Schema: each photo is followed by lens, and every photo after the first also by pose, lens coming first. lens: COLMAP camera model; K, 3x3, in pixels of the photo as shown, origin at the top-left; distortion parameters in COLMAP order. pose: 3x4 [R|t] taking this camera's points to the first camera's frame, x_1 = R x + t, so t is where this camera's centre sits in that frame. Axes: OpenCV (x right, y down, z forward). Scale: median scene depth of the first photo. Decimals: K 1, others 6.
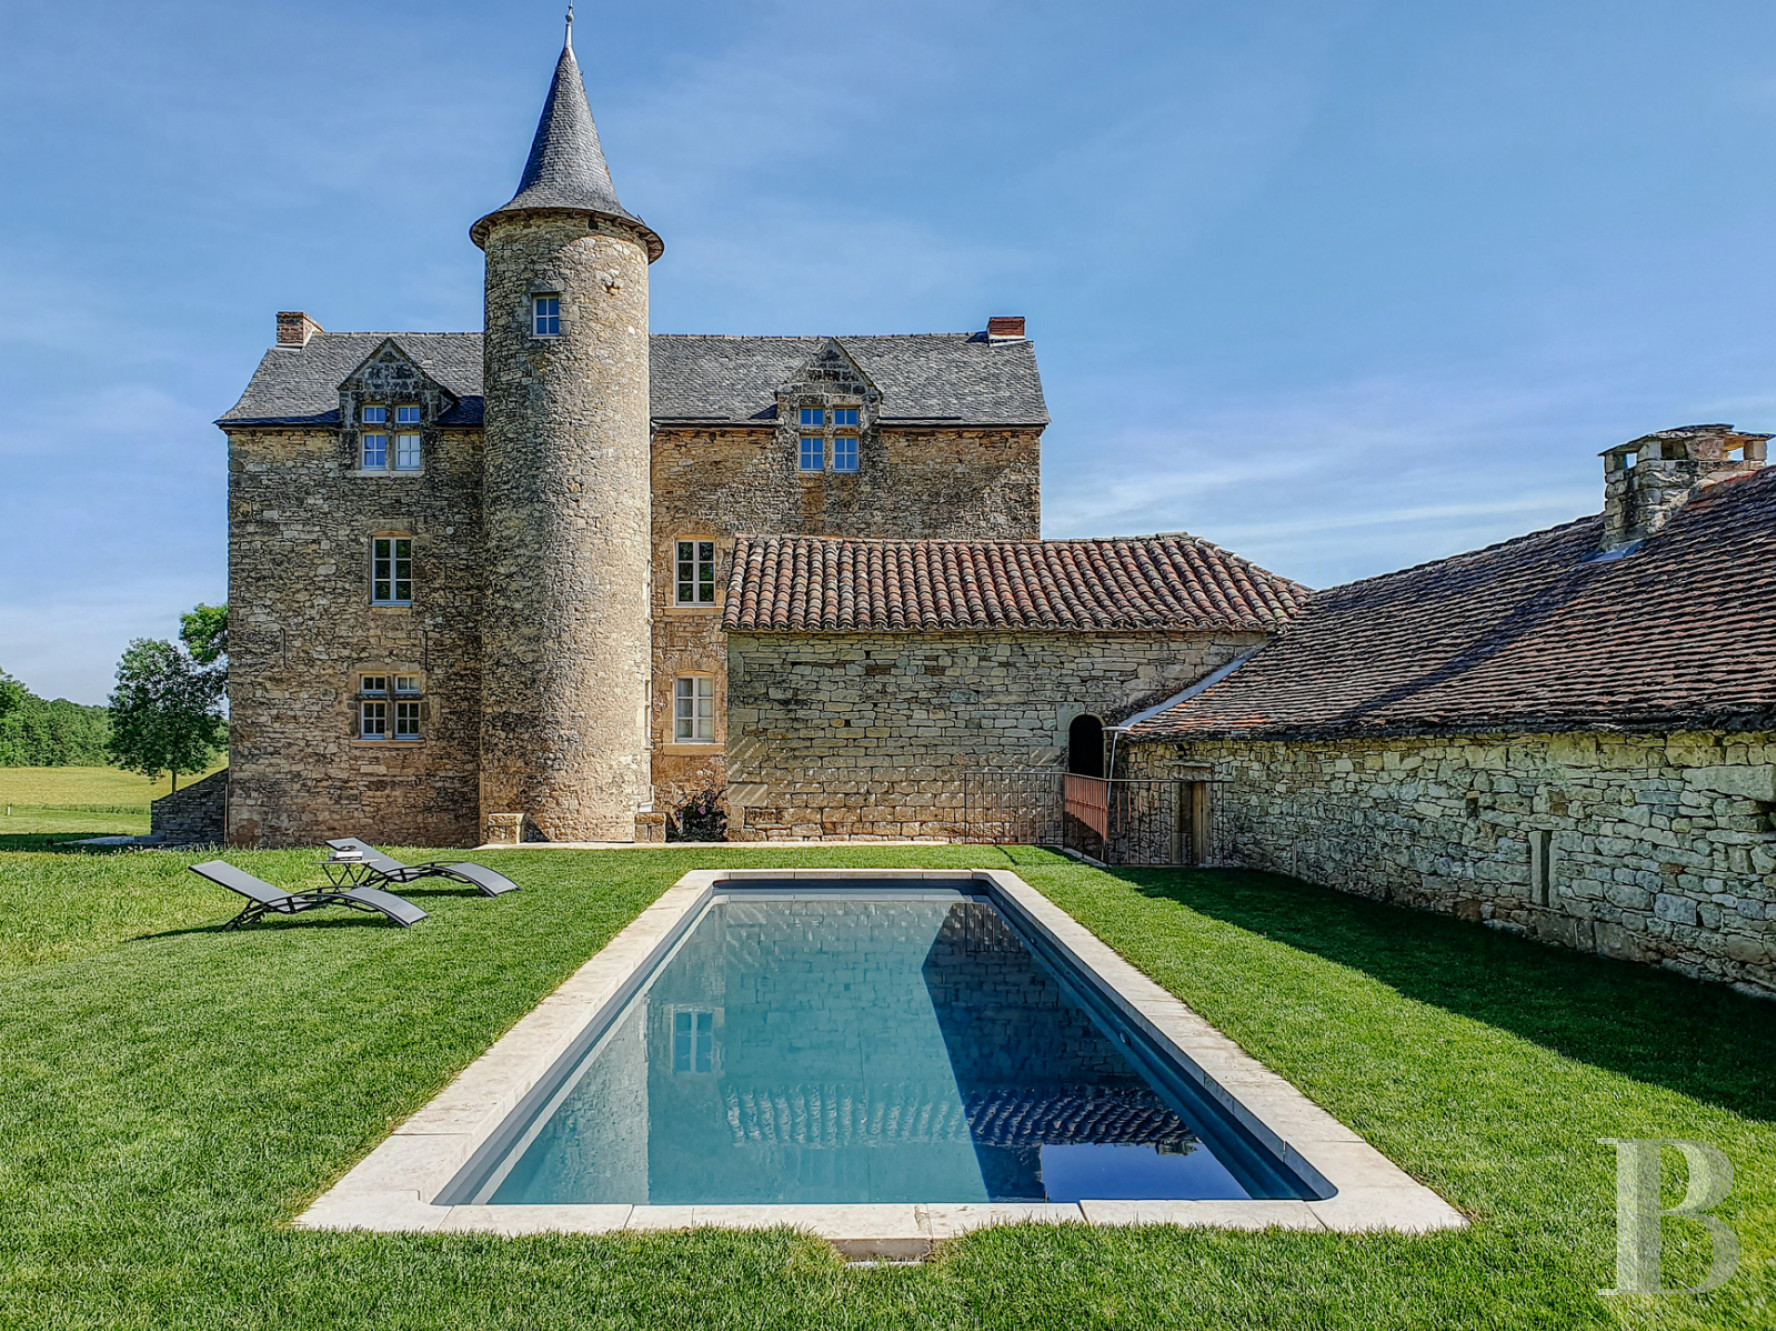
lens RADIAL K [[1866.4, 0, 888.0], [0, 1866.4, 665.5], [0, 0, 1]] dist [0.225145, -0.555130]
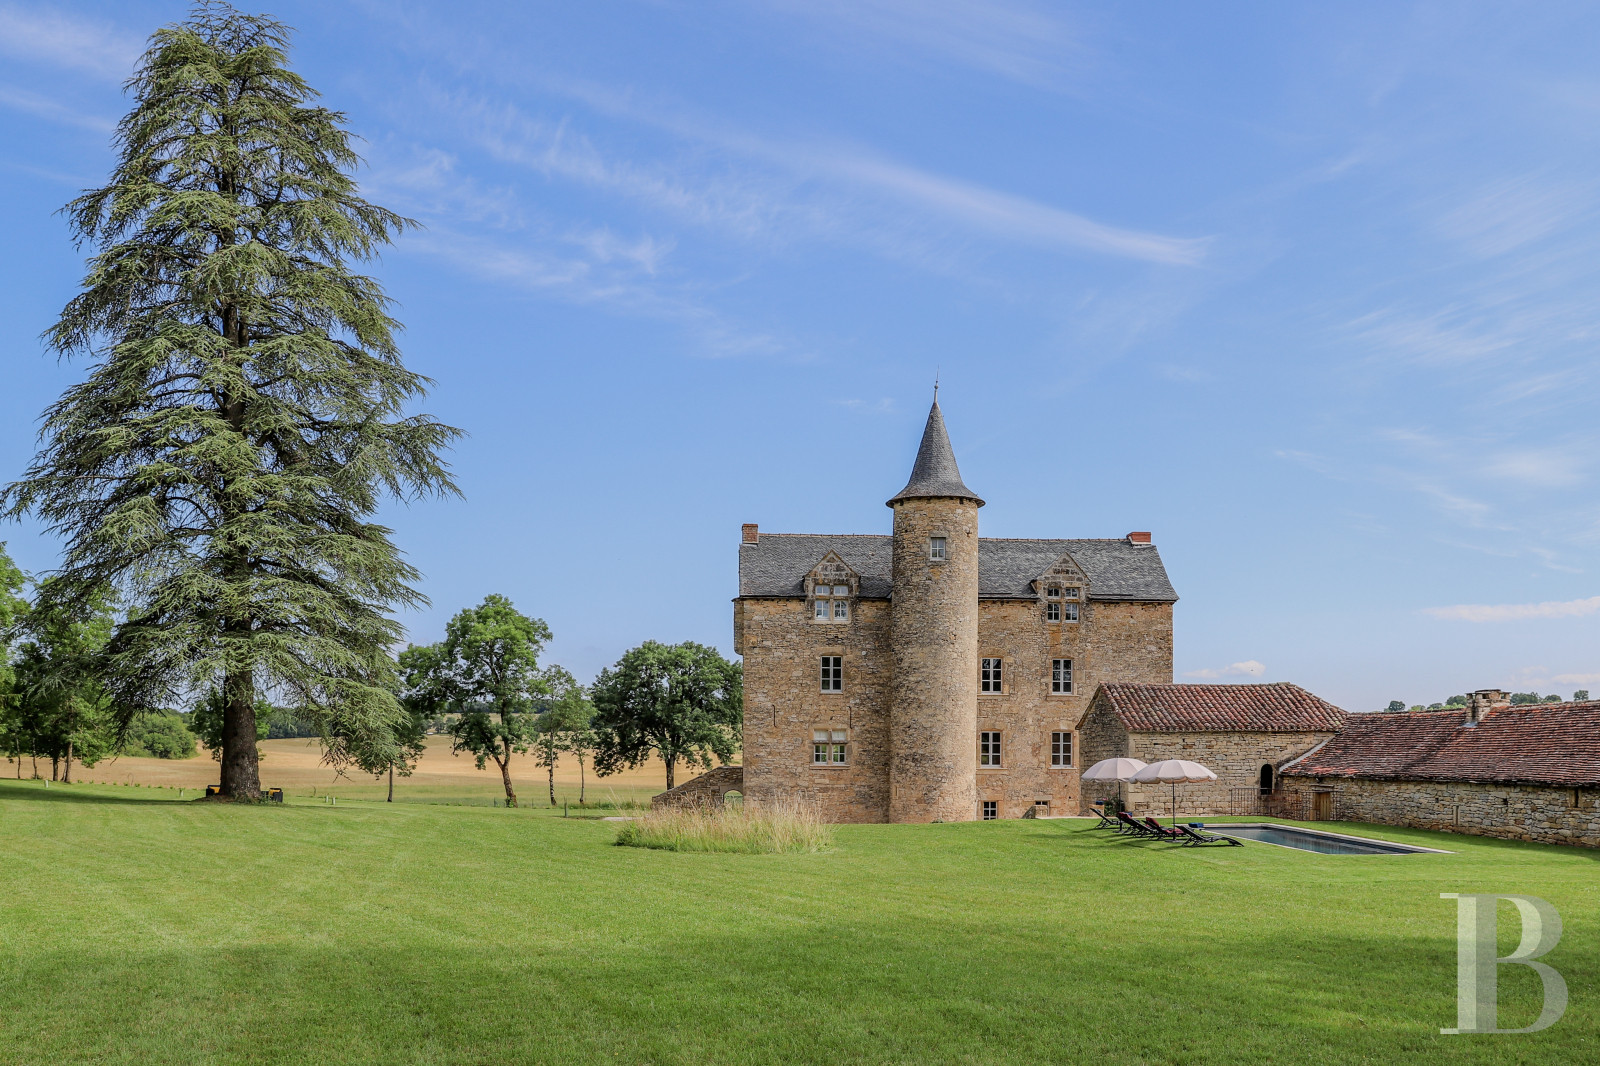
lens RADIAL K [[2940.1, 0, 800.0], [0, 2940.1, 533.0], [0, 0, 1]] dist [0.033434, 0.127901]
pose [[0.986189, 0.011657, 0.165214, -0.781146], [-0.009001, 0.999818, -0.016817, -0.141564], [-0.165380, 0.015098, 0.986114, -1.868369]]
